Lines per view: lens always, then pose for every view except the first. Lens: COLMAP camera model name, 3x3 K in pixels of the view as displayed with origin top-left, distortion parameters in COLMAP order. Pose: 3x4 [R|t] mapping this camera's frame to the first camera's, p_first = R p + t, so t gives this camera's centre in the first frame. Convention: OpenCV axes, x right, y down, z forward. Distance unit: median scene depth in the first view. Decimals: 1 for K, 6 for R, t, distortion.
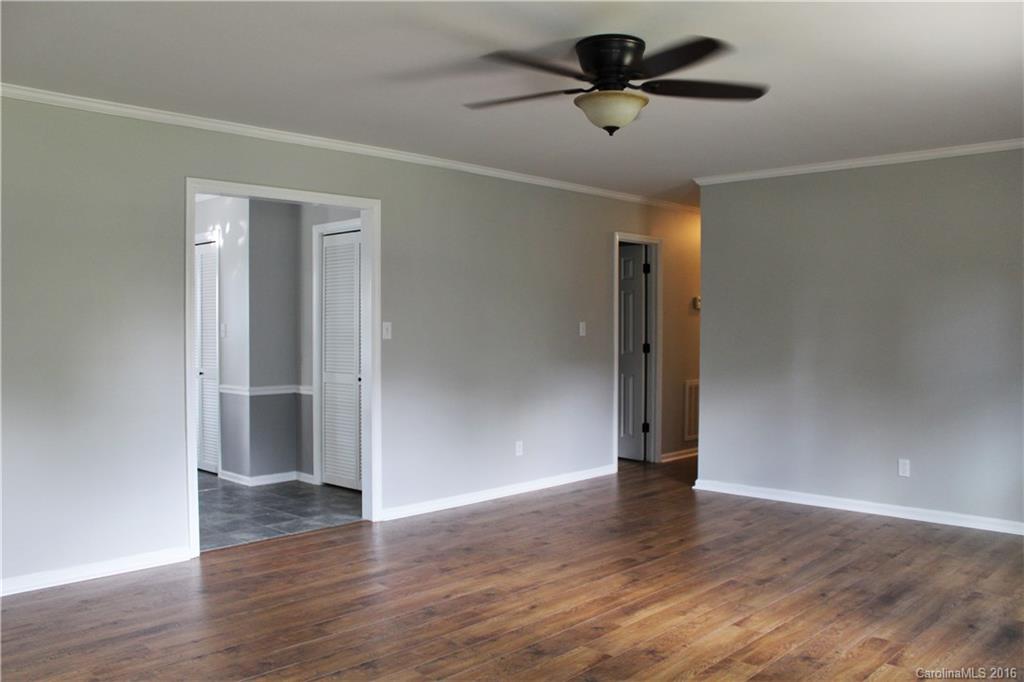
lens RADIAL K [[871.0, 0, 508.1], [0, 871.0, 337.6], [0, 0, 1]] dist [-0.139366, 0.106259]
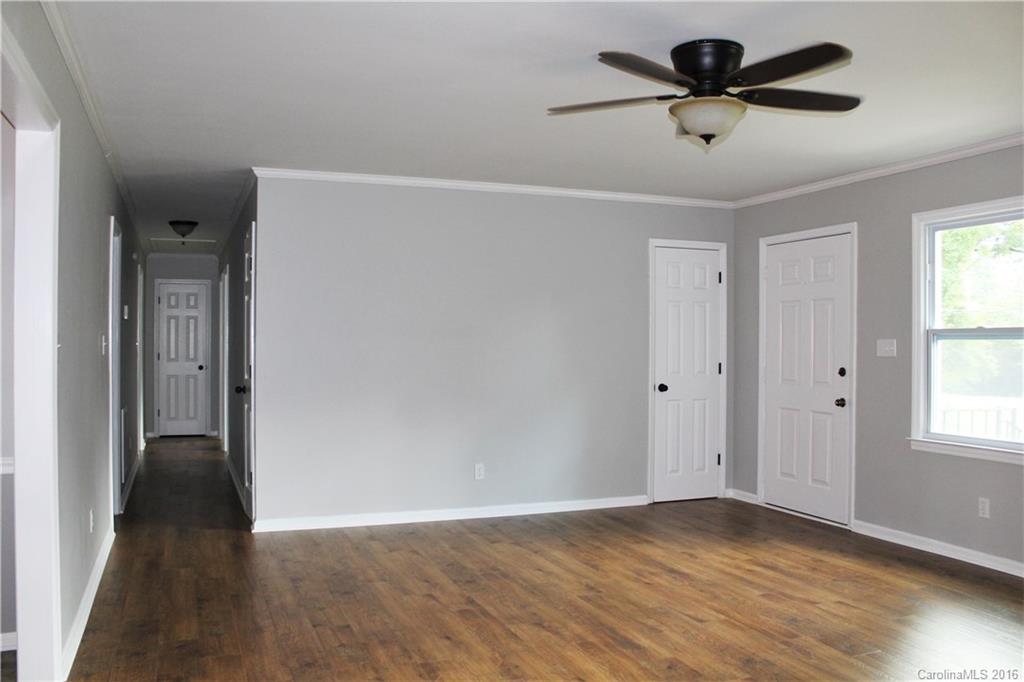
lens RADIAL K [[871.0, 0, 511.2], [0, 871.0, 339.9], [0, 0, 1]] dist [-0.139366, 0.106259]
pose [[0.434609, -0.002900, 0.900614, -0.720860], [0.018169, 0.999820, -0.005548, -0.009305], [-0.900436, 0.018774, 0.434584, 0.682591]]
